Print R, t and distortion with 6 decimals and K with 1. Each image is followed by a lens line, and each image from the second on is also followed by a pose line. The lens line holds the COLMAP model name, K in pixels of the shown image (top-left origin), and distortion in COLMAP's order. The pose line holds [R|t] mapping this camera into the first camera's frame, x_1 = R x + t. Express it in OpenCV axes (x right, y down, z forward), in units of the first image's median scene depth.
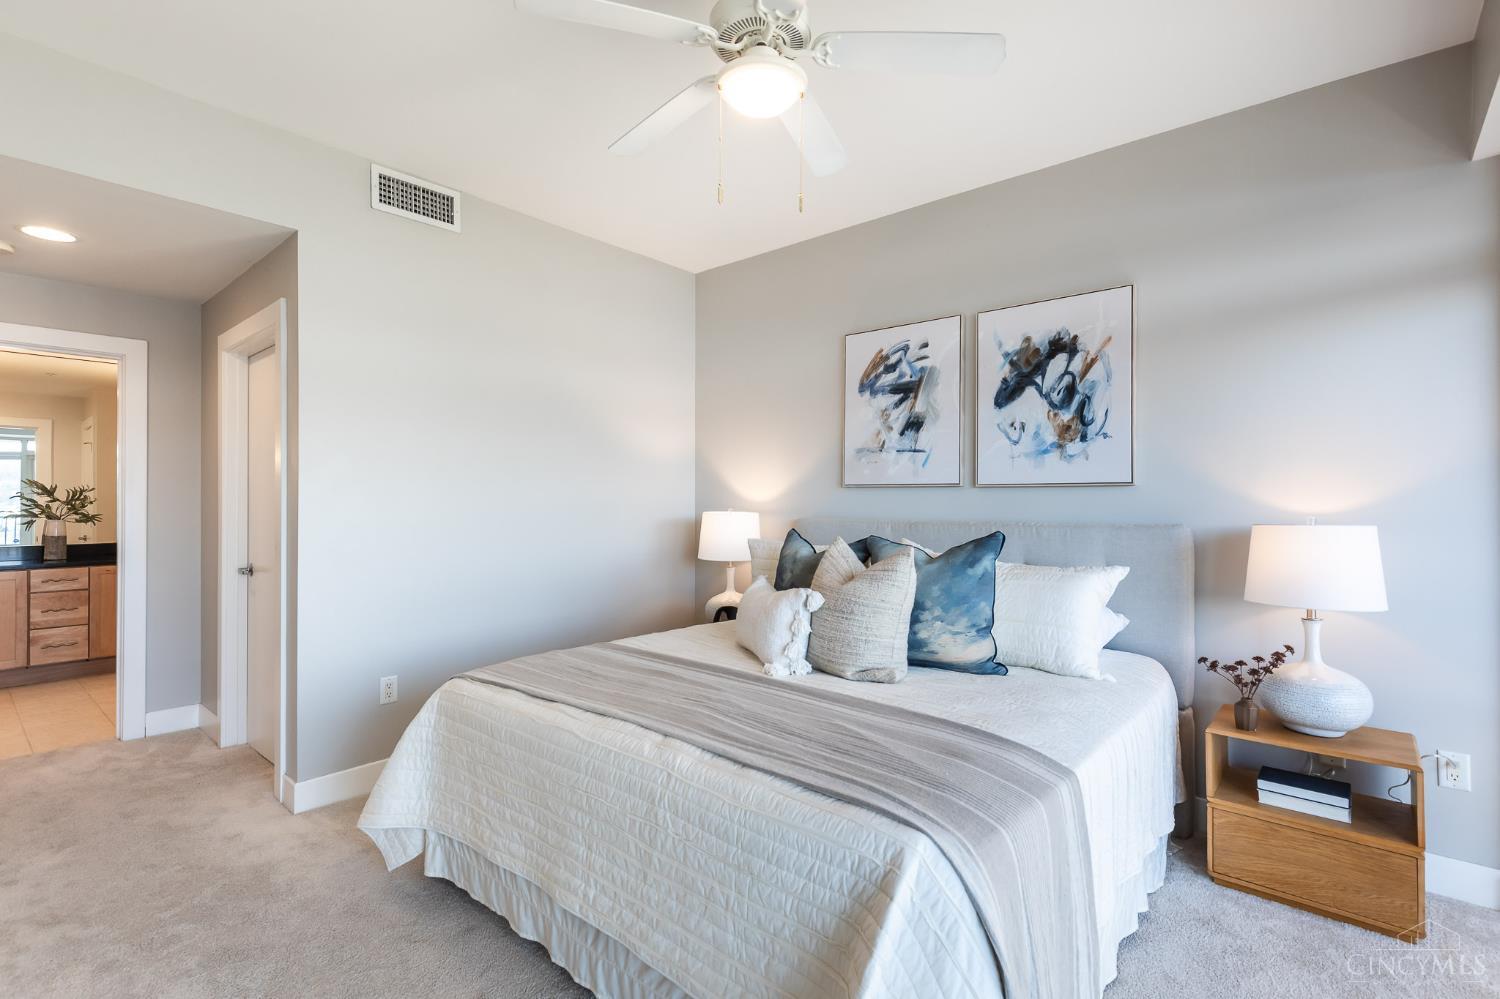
lens RADIAL K [[674.0, 0, 743.7], [0, 674.0, 496.9], [0, 0, 1]] dist [0.000629, -0.000514]
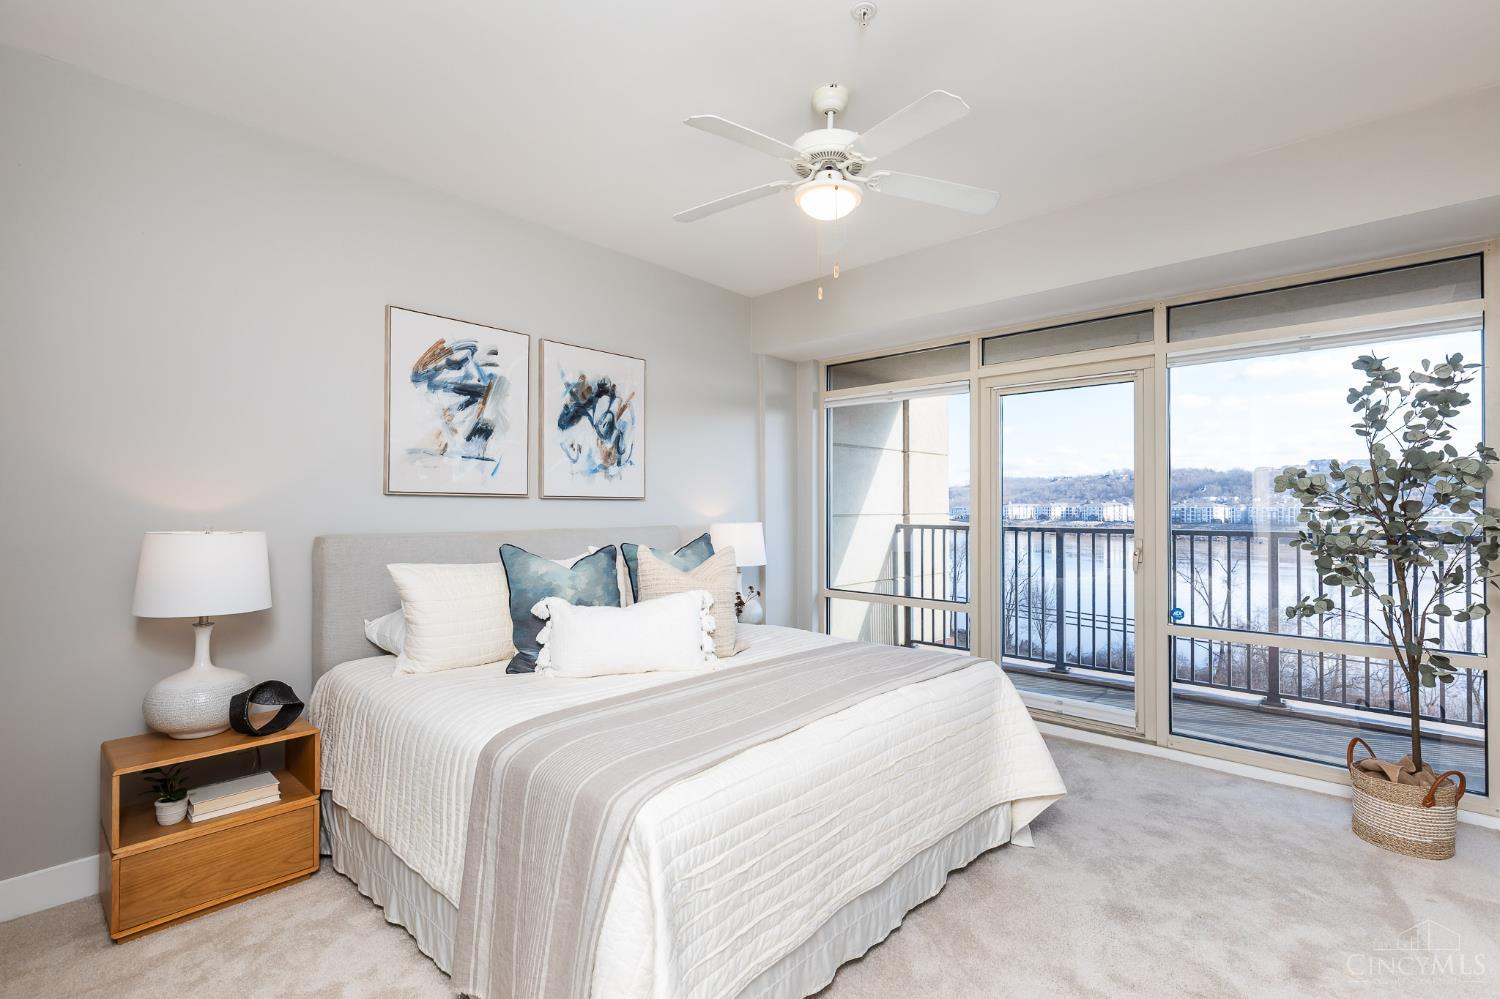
lens RADIAL K [[674.0, 0, 744.5], [0, 674.0, 499.5], [0, 0, 1]] dist [0.000629, -0.000514]
pose [[0.036238, 0.012206, 0.999269, -0.762577], [-0.003871, 0.999920, -0.012073, -0.000464], [-0.999336, -0.003431, 0.036283, 0.655982]]
